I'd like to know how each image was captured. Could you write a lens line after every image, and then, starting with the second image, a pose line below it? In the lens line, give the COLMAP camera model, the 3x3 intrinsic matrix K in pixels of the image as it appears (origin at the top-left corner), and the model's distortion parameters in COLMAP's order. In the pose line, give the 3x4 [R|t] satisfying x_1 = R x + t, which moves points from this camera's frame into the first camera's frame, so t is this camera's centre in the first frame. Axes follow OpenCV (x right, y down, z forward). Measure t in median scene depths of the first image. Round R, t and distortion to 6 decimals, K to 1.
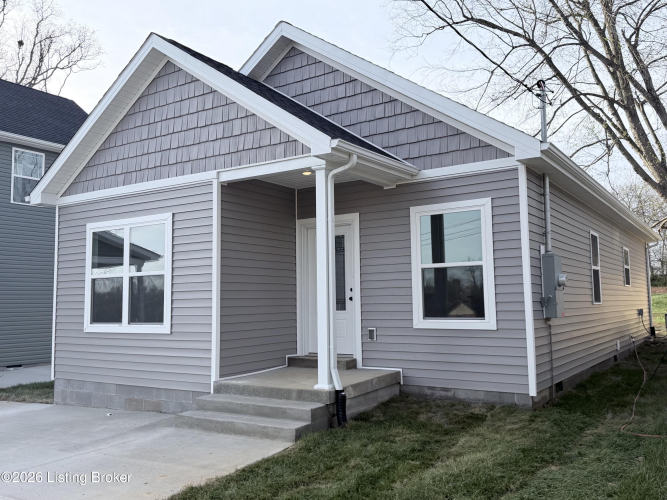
lens RADIAL K [[590.7, 0, 333.5], [0, 590.7, 250.0], [0, 0, 1]] dist [0.132333, -0.176487]
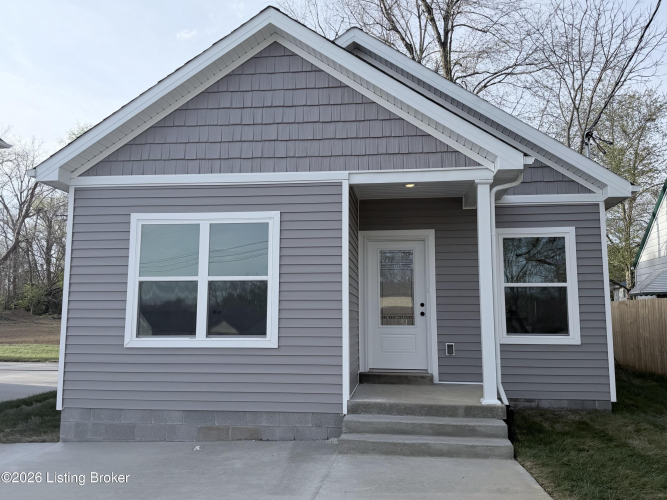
lens RADIAL K [[561.5, 0, 333.5], [0, 561.5, 250.0], [0, 0, 1]] dist [0.215306, -0.422316]
pose [[0.894313, 0.072532, 0.441525, -0.569441], [-0.055699, 0.997145, -0.050987, 0.033851], [-0.443962, 0.021006, 0.895799, 0.209422]]
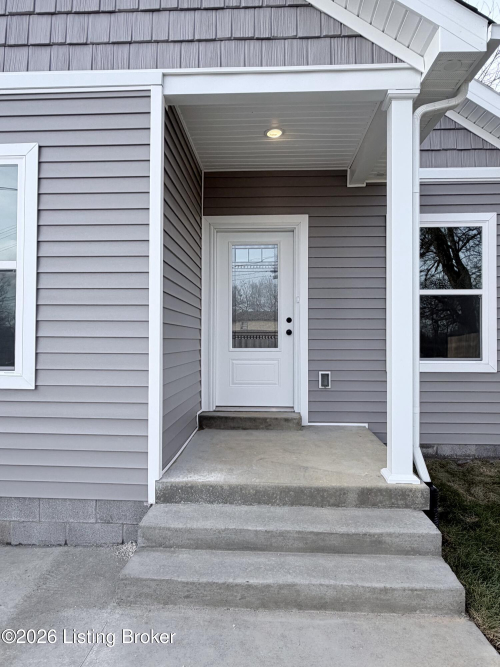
lens RADIAL K [[425.4, 0, 250.0], [0, 425.4, 333.5], [0, 0, 1]] dist [0.004422, 0.000971]
pose [[0.860522, 0.028403, 0.508622, -0.295379], [-0.062489, 0.996789, 0.050059, 0.064409], [-0.505567, -0.074860, 0.859534, 0.599813]]
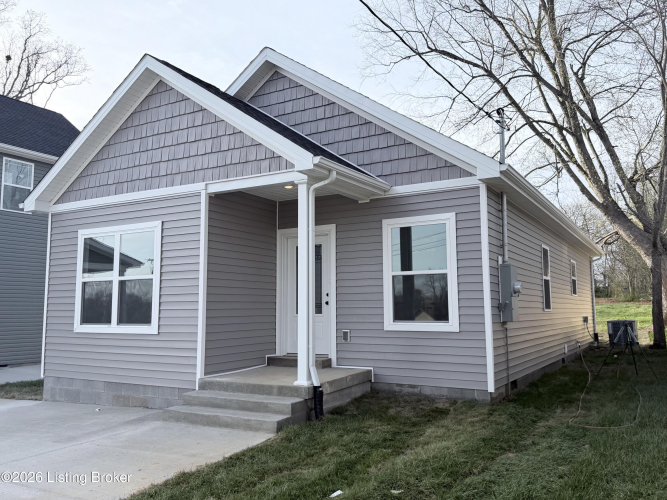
lens RADIAL K [[552.0, 0, 333.5], [0, 552.0, 250.0], [0, 0, 1]] dist [0.159204, -0.240729]
pose [[0.998601, 0.014916, 0.050726, -0.012583], [-0.013982, 0.999727, -0.018726, 0.004297], [-0.050992, 0.017990, 0.998537, -0.019493]]
